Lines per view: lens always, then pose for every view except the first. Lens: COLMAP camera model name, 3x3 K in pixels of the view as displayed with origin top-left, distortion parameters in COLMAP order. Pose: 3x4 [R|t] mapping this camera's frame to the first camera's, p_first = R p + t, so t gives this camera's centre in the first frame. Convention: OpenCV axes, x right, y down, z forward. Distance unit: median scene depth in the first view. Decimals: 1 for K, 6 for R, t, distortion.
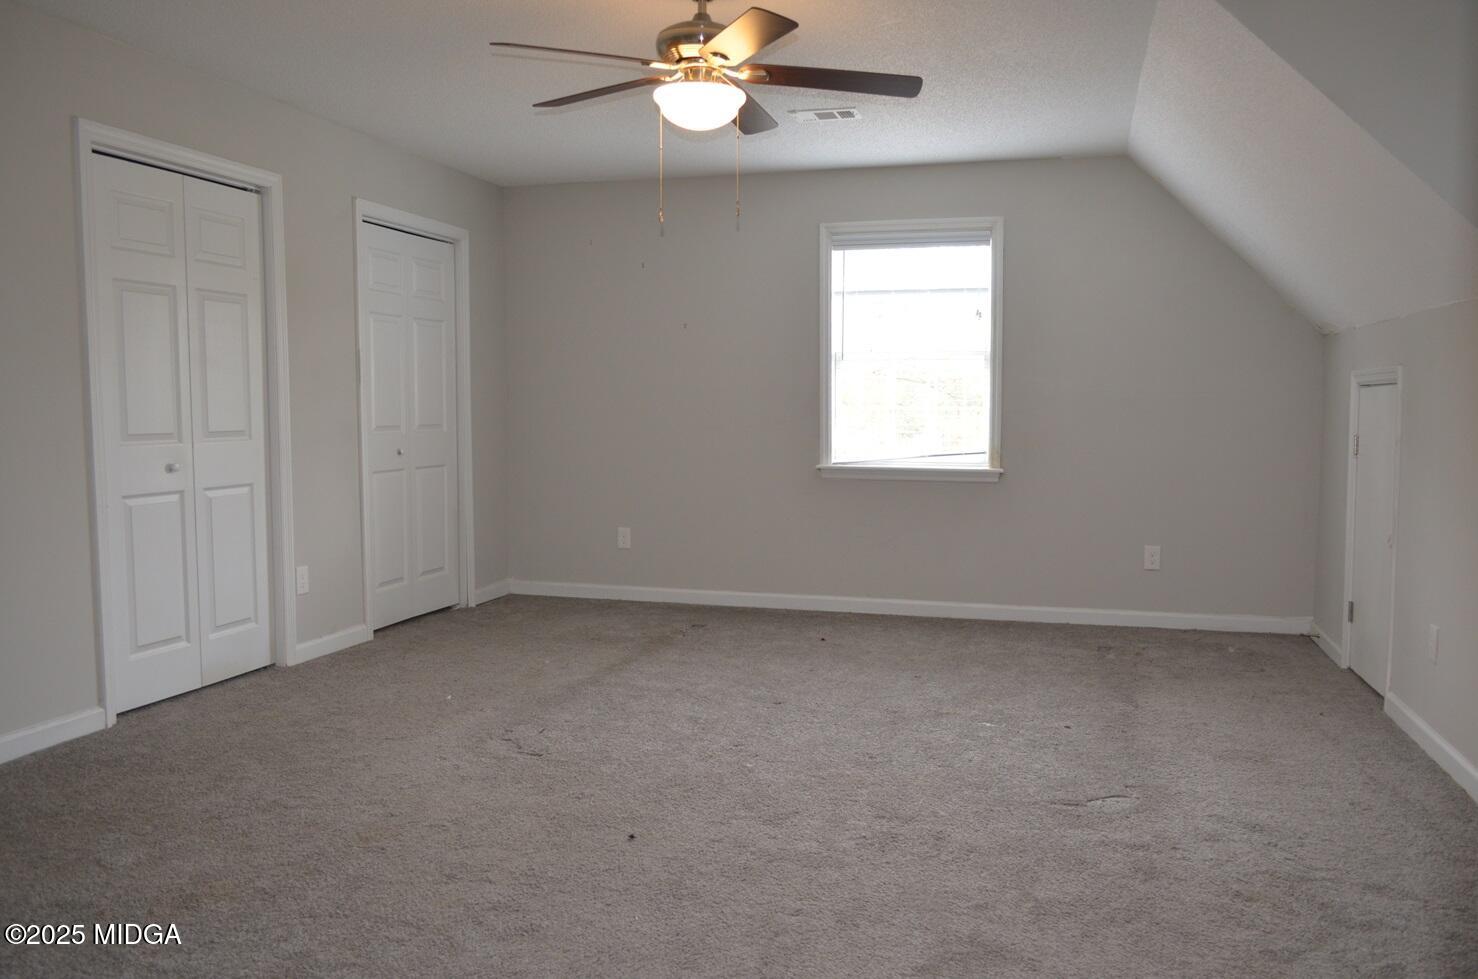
lens RADIAL K [[1189.3, 0, 739.0], [0, 1189.3, 489.5], [0, 0, 1]] dist [0.015814, -0.001570]
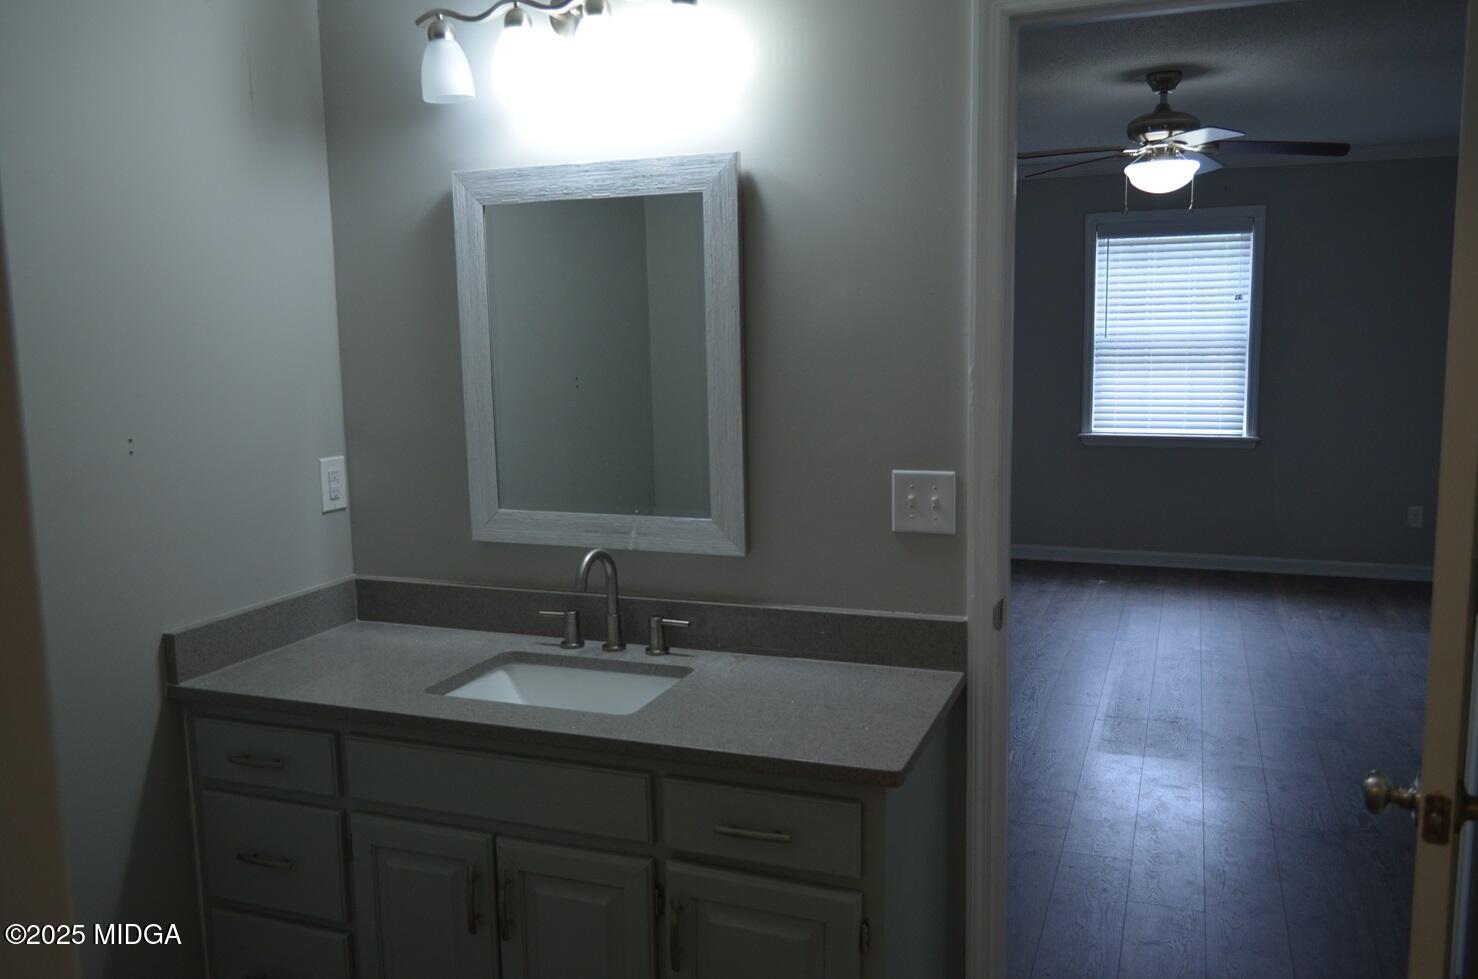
lens RADIAL K [[1189.3, 0, 739.0], [0, 1189.3, 489.5], [0, 0, 1]] dist [0.015814, -0.001570]
pose [[0.996612, -0.007581, -0.081892, -0.174367], [0.011213, 0.998970, 0.043978, -0.022797], [0.081474, -0.044747, 0.995670, -0.148758]]
